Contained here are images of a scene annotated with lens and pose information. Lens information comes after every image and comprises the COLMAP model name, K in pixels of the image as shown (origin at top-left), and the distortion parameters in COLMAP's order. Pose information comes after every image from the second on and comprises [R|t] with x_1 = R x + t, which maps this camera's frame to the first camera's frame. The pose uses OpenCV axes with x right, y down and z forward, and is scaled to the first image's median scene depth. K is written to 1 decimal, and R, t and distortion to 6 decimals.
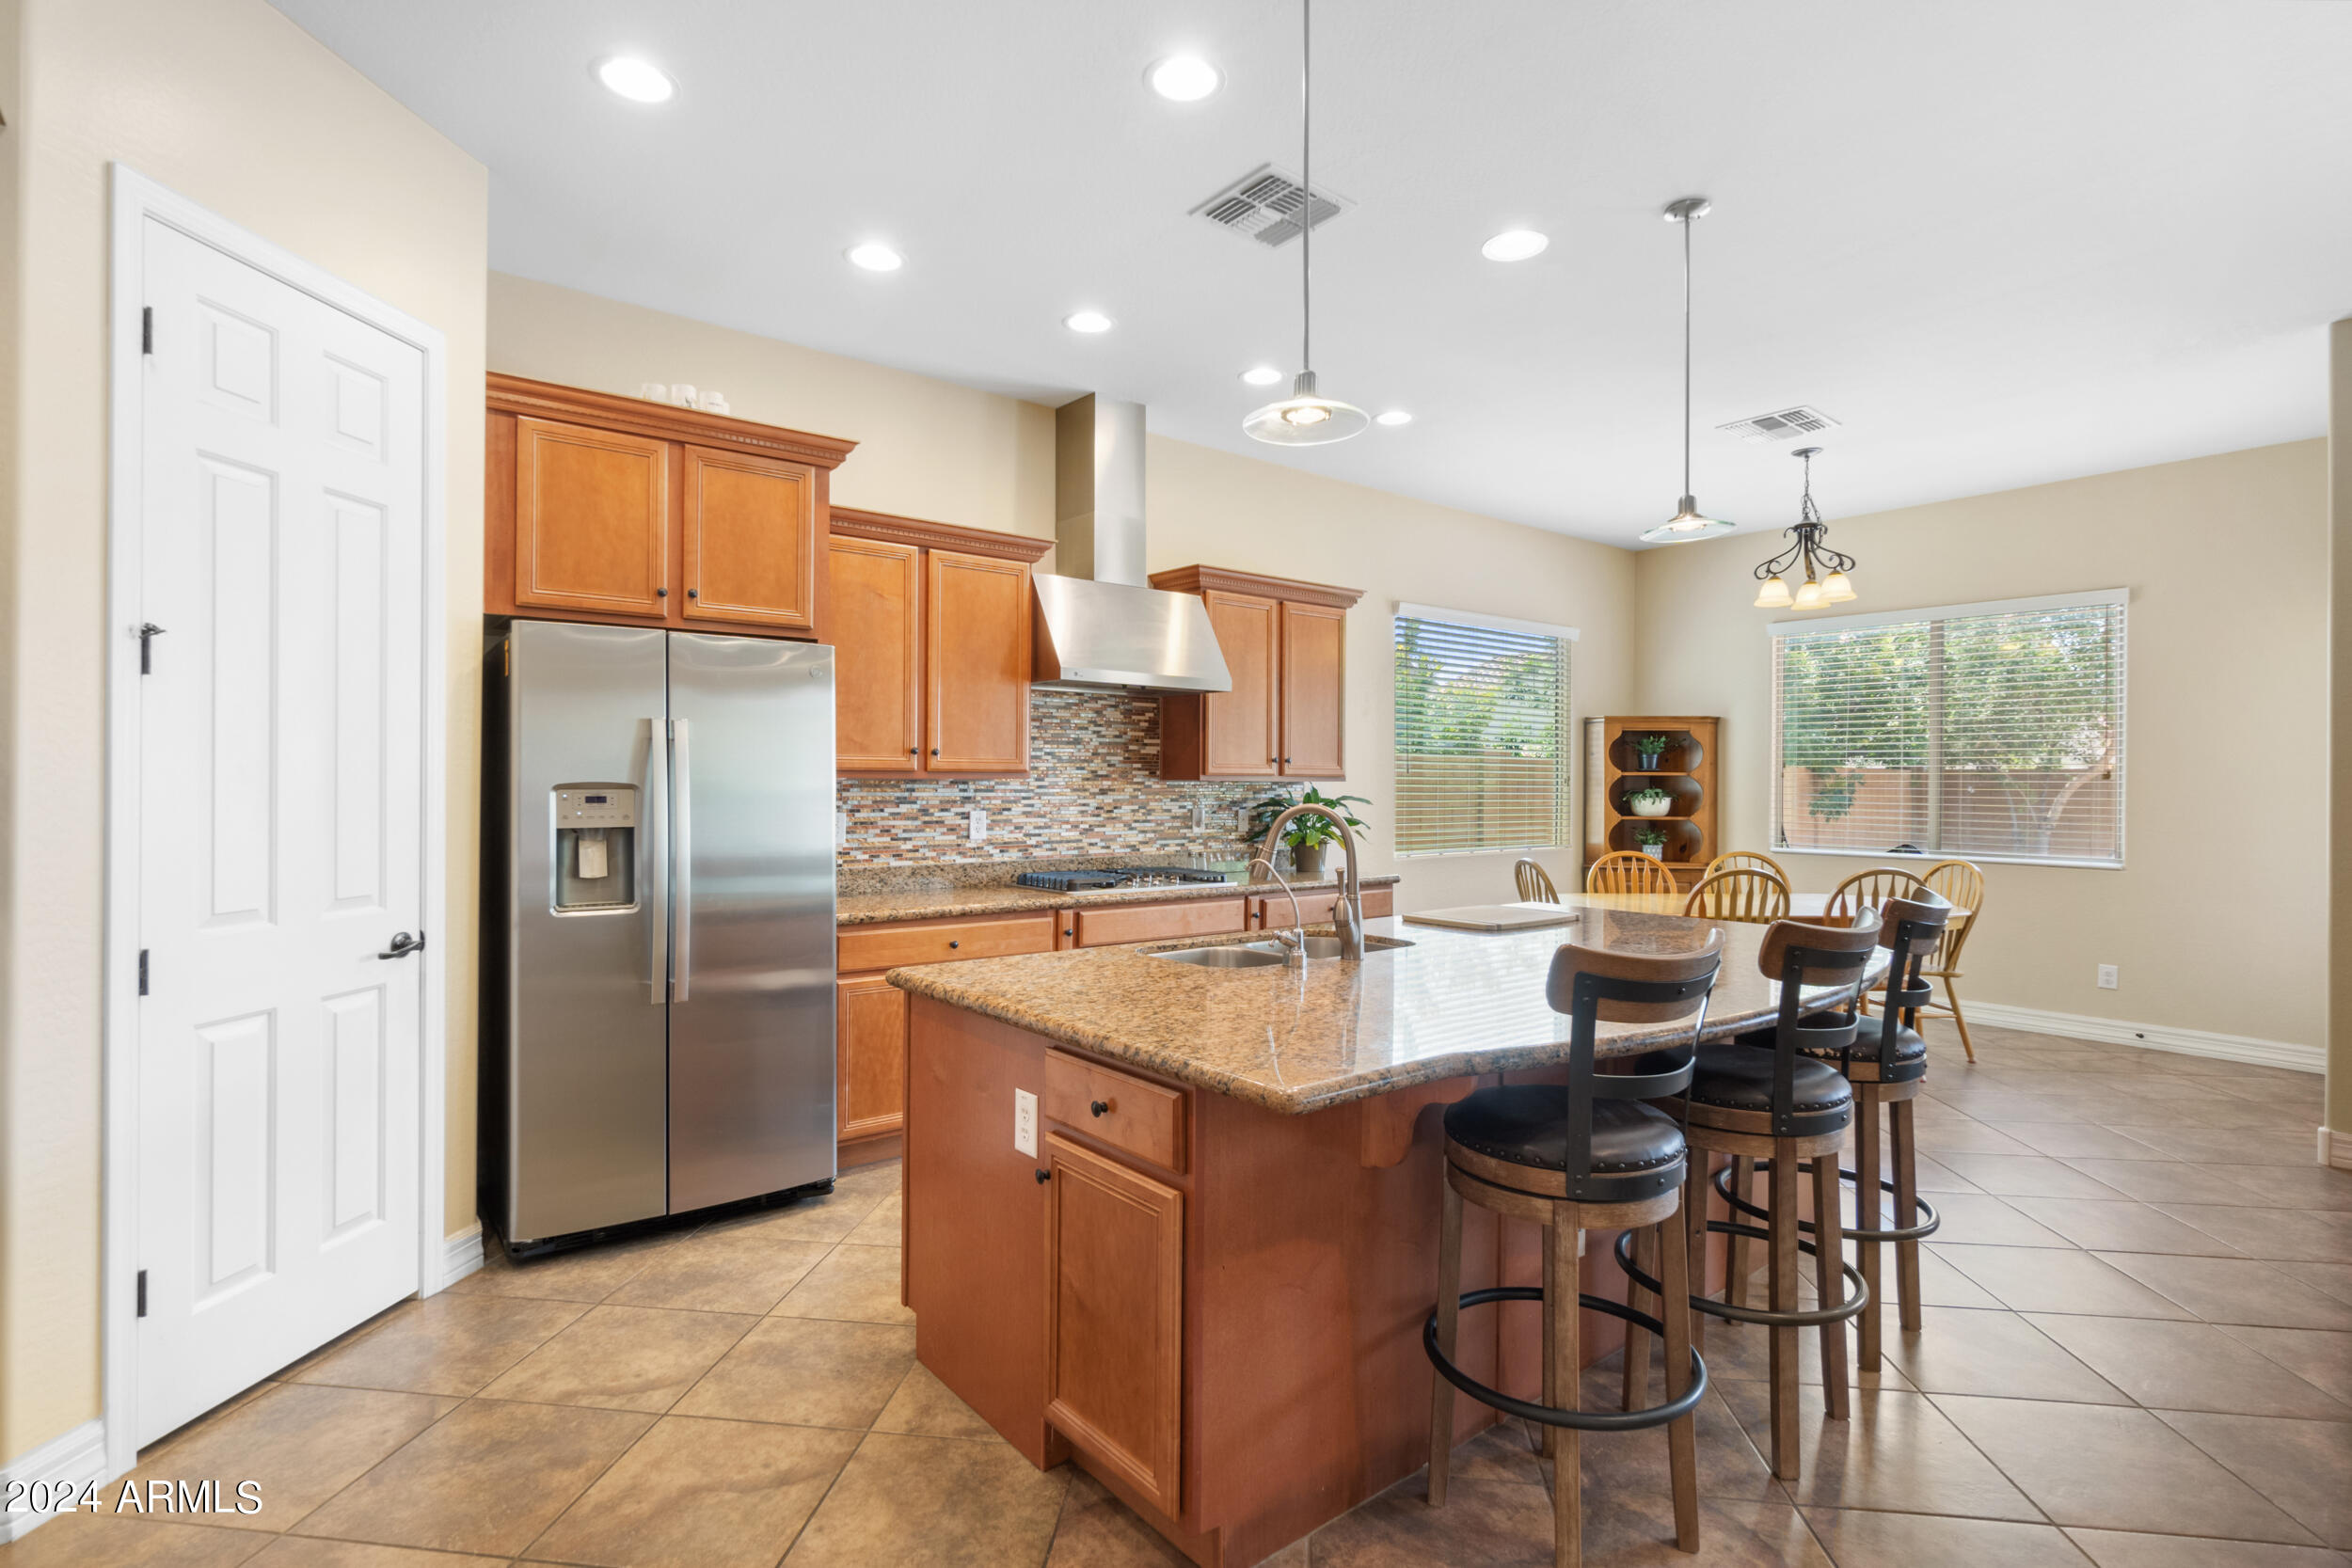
lens RADIAL K [[1121.4, 0, 1162.5], [0, 1121.4, 780.6], [0, 0, 1]] dist [-0.002326, -0.000199]
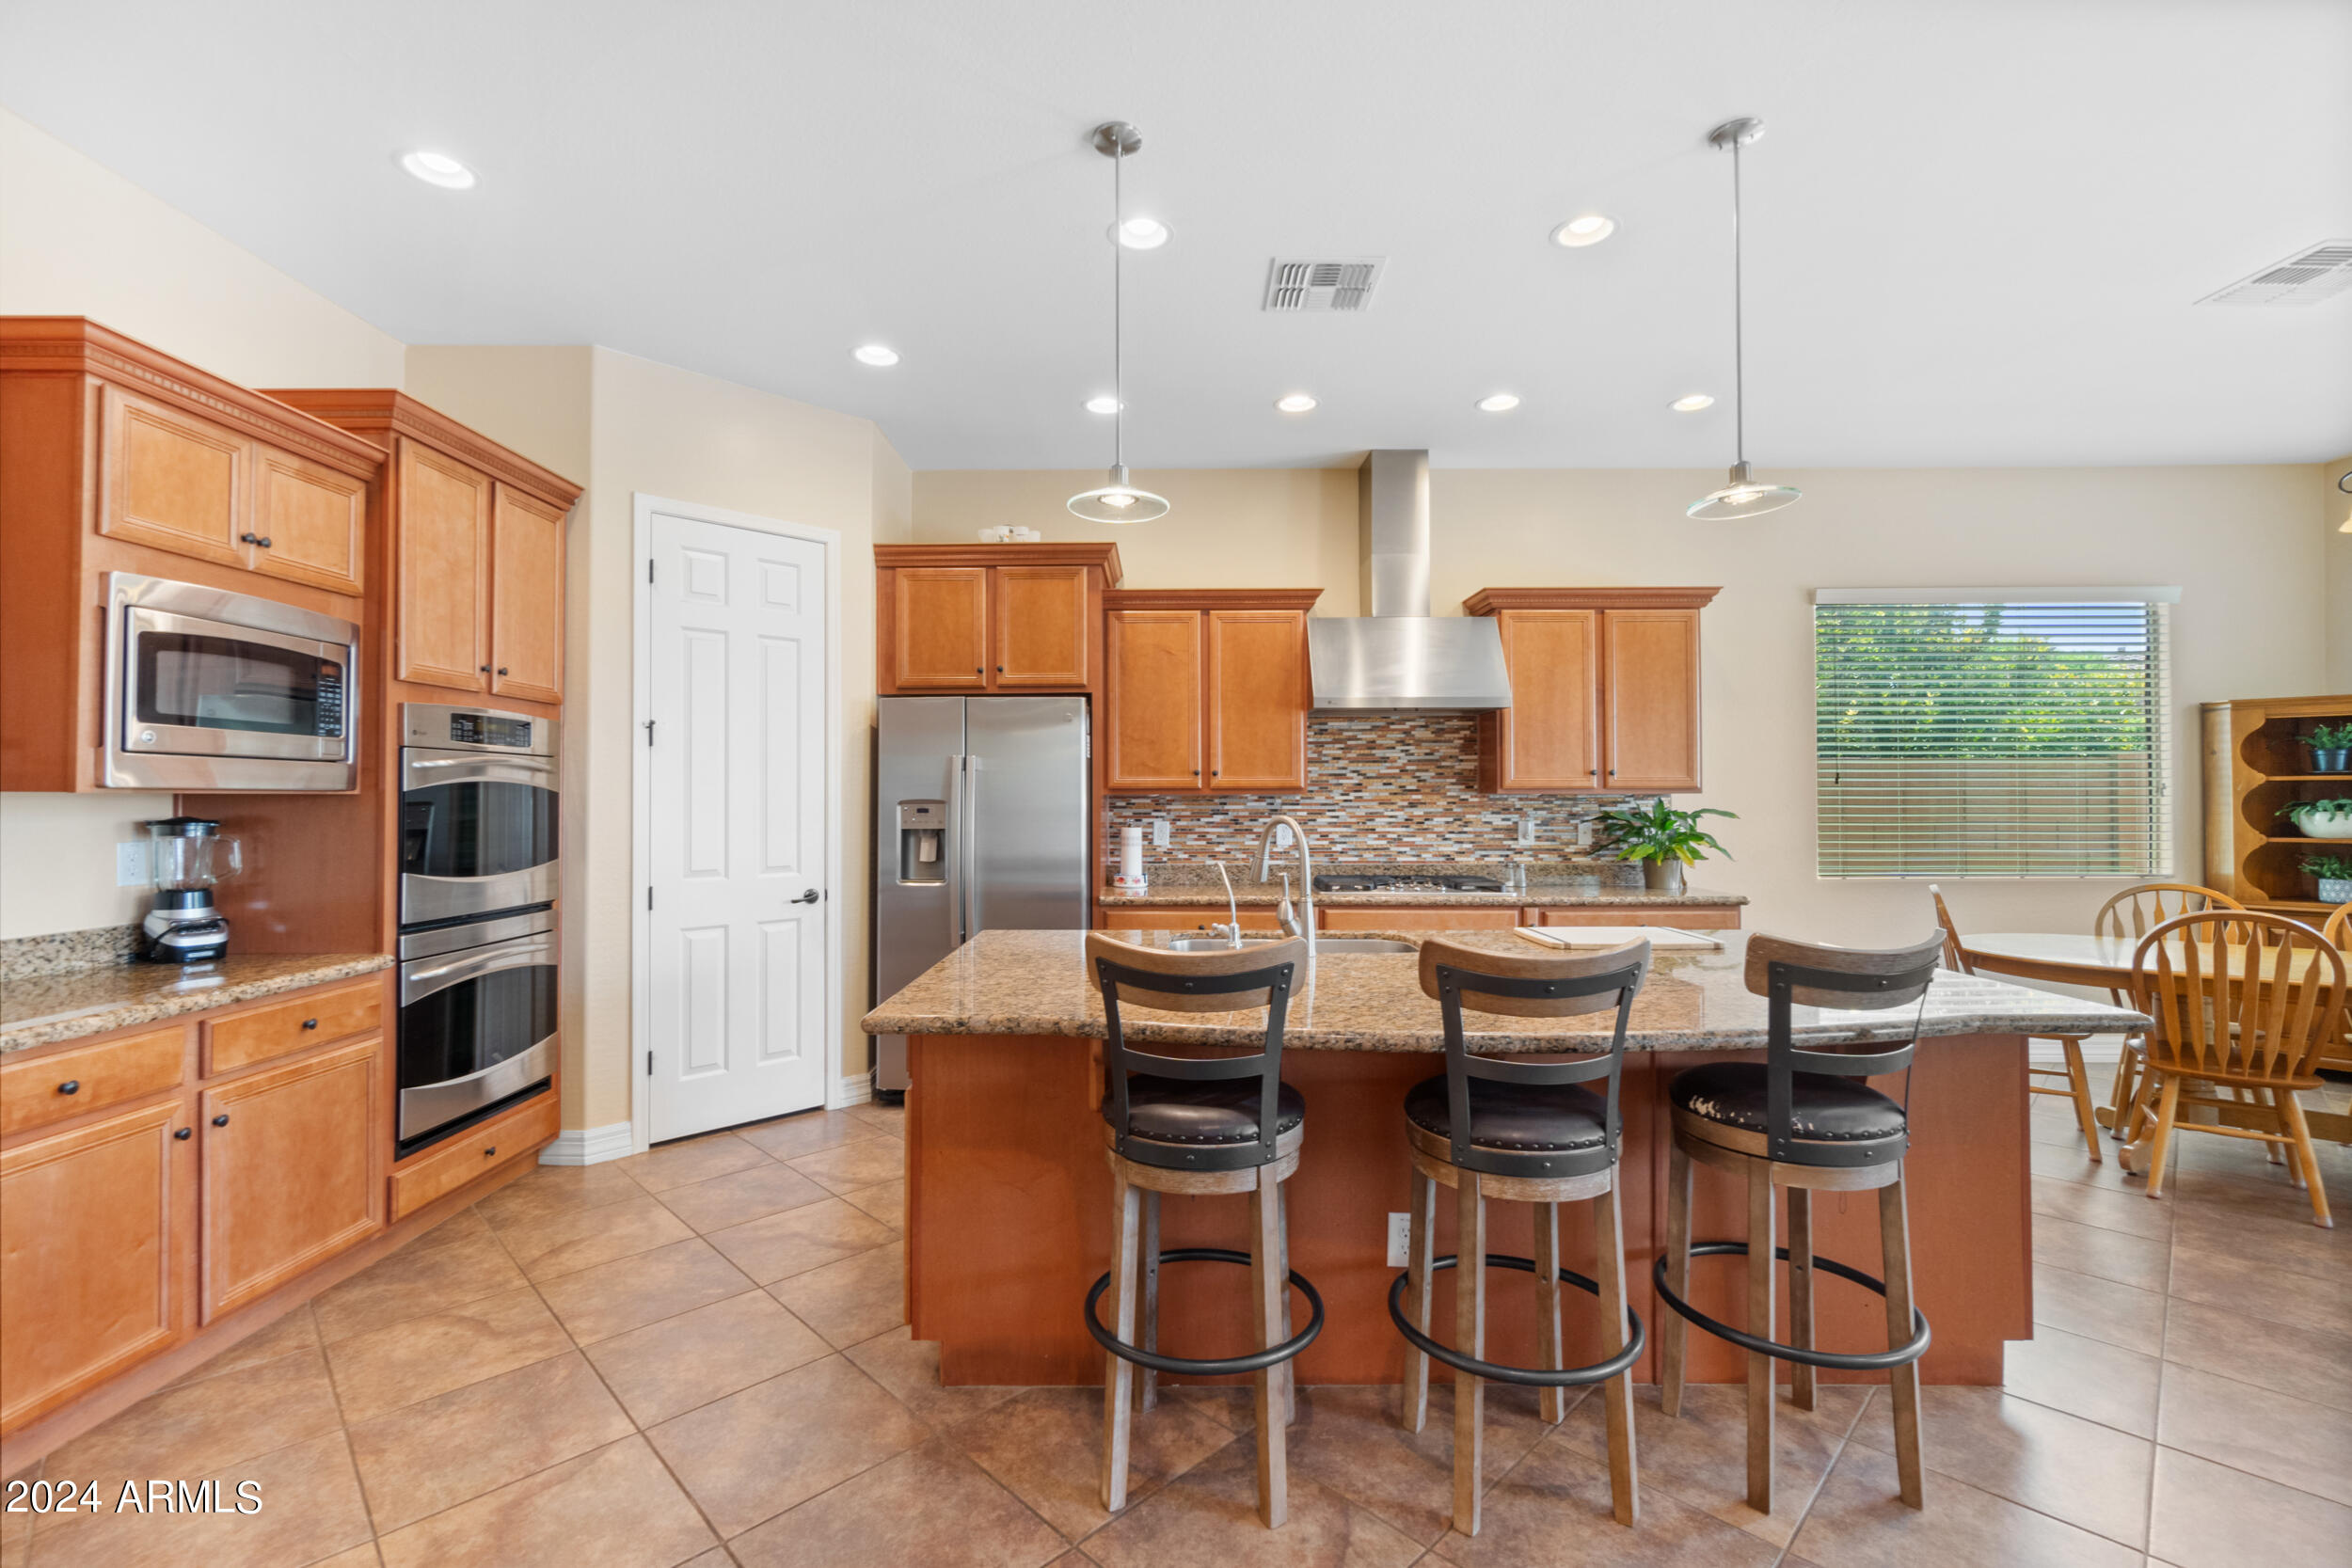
lens RADIAL K [[1015.4, 0, 1162.6], [0, 1015.4, 782.1], [0, 0, 1]] dist [0.000163, -0.001882]
pose [[0.781546, -0.015867, -0.623645, 0.414233], [0.007954, 0.999849, -0.015471, 0.001205], [0.623797, 0.007131, 0.781554, 0.077390]]
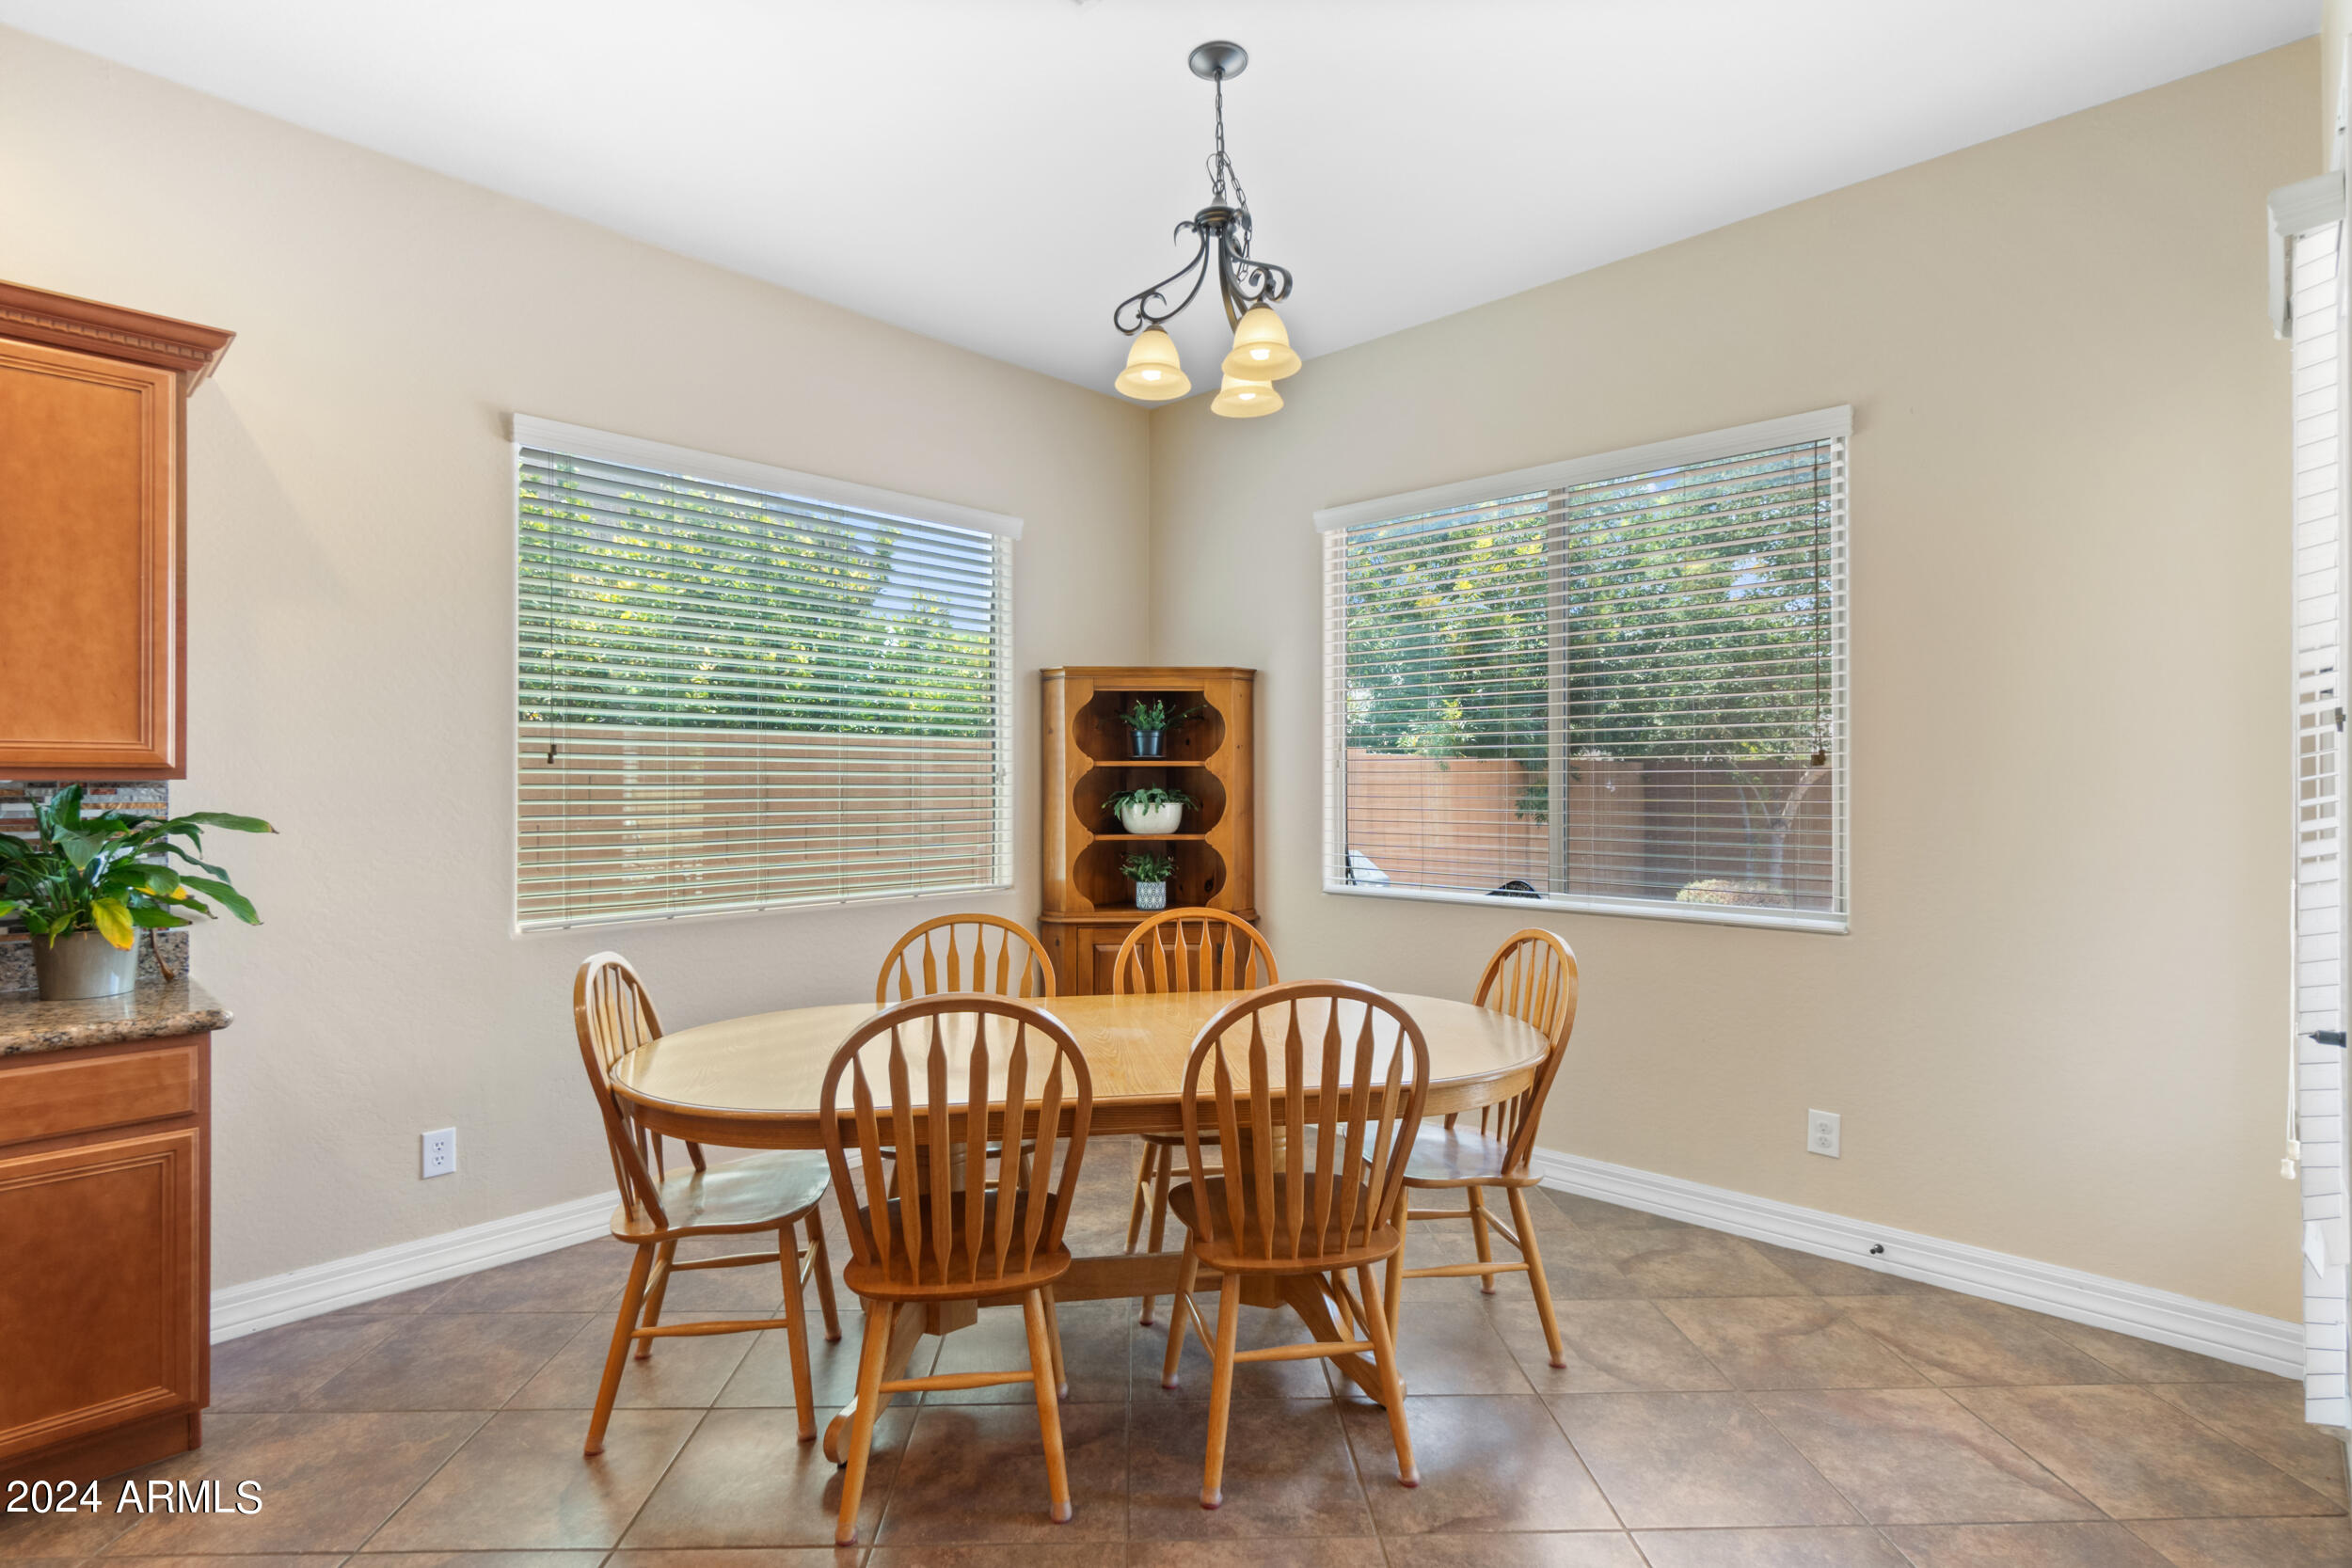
lens RADIAL K [[1122.0, 0, 1169.0], [0, 1122.0, 777.2], [0, 0, 1]] dist [0.000396, -0.000179]
pose [[0.988819, -0.006975, 0.148959, 0.571993], [0.007374, 0.999971, -0.002124, 0.004400], [-0.148940, 0.003199, 0.988841, 0.645953]]
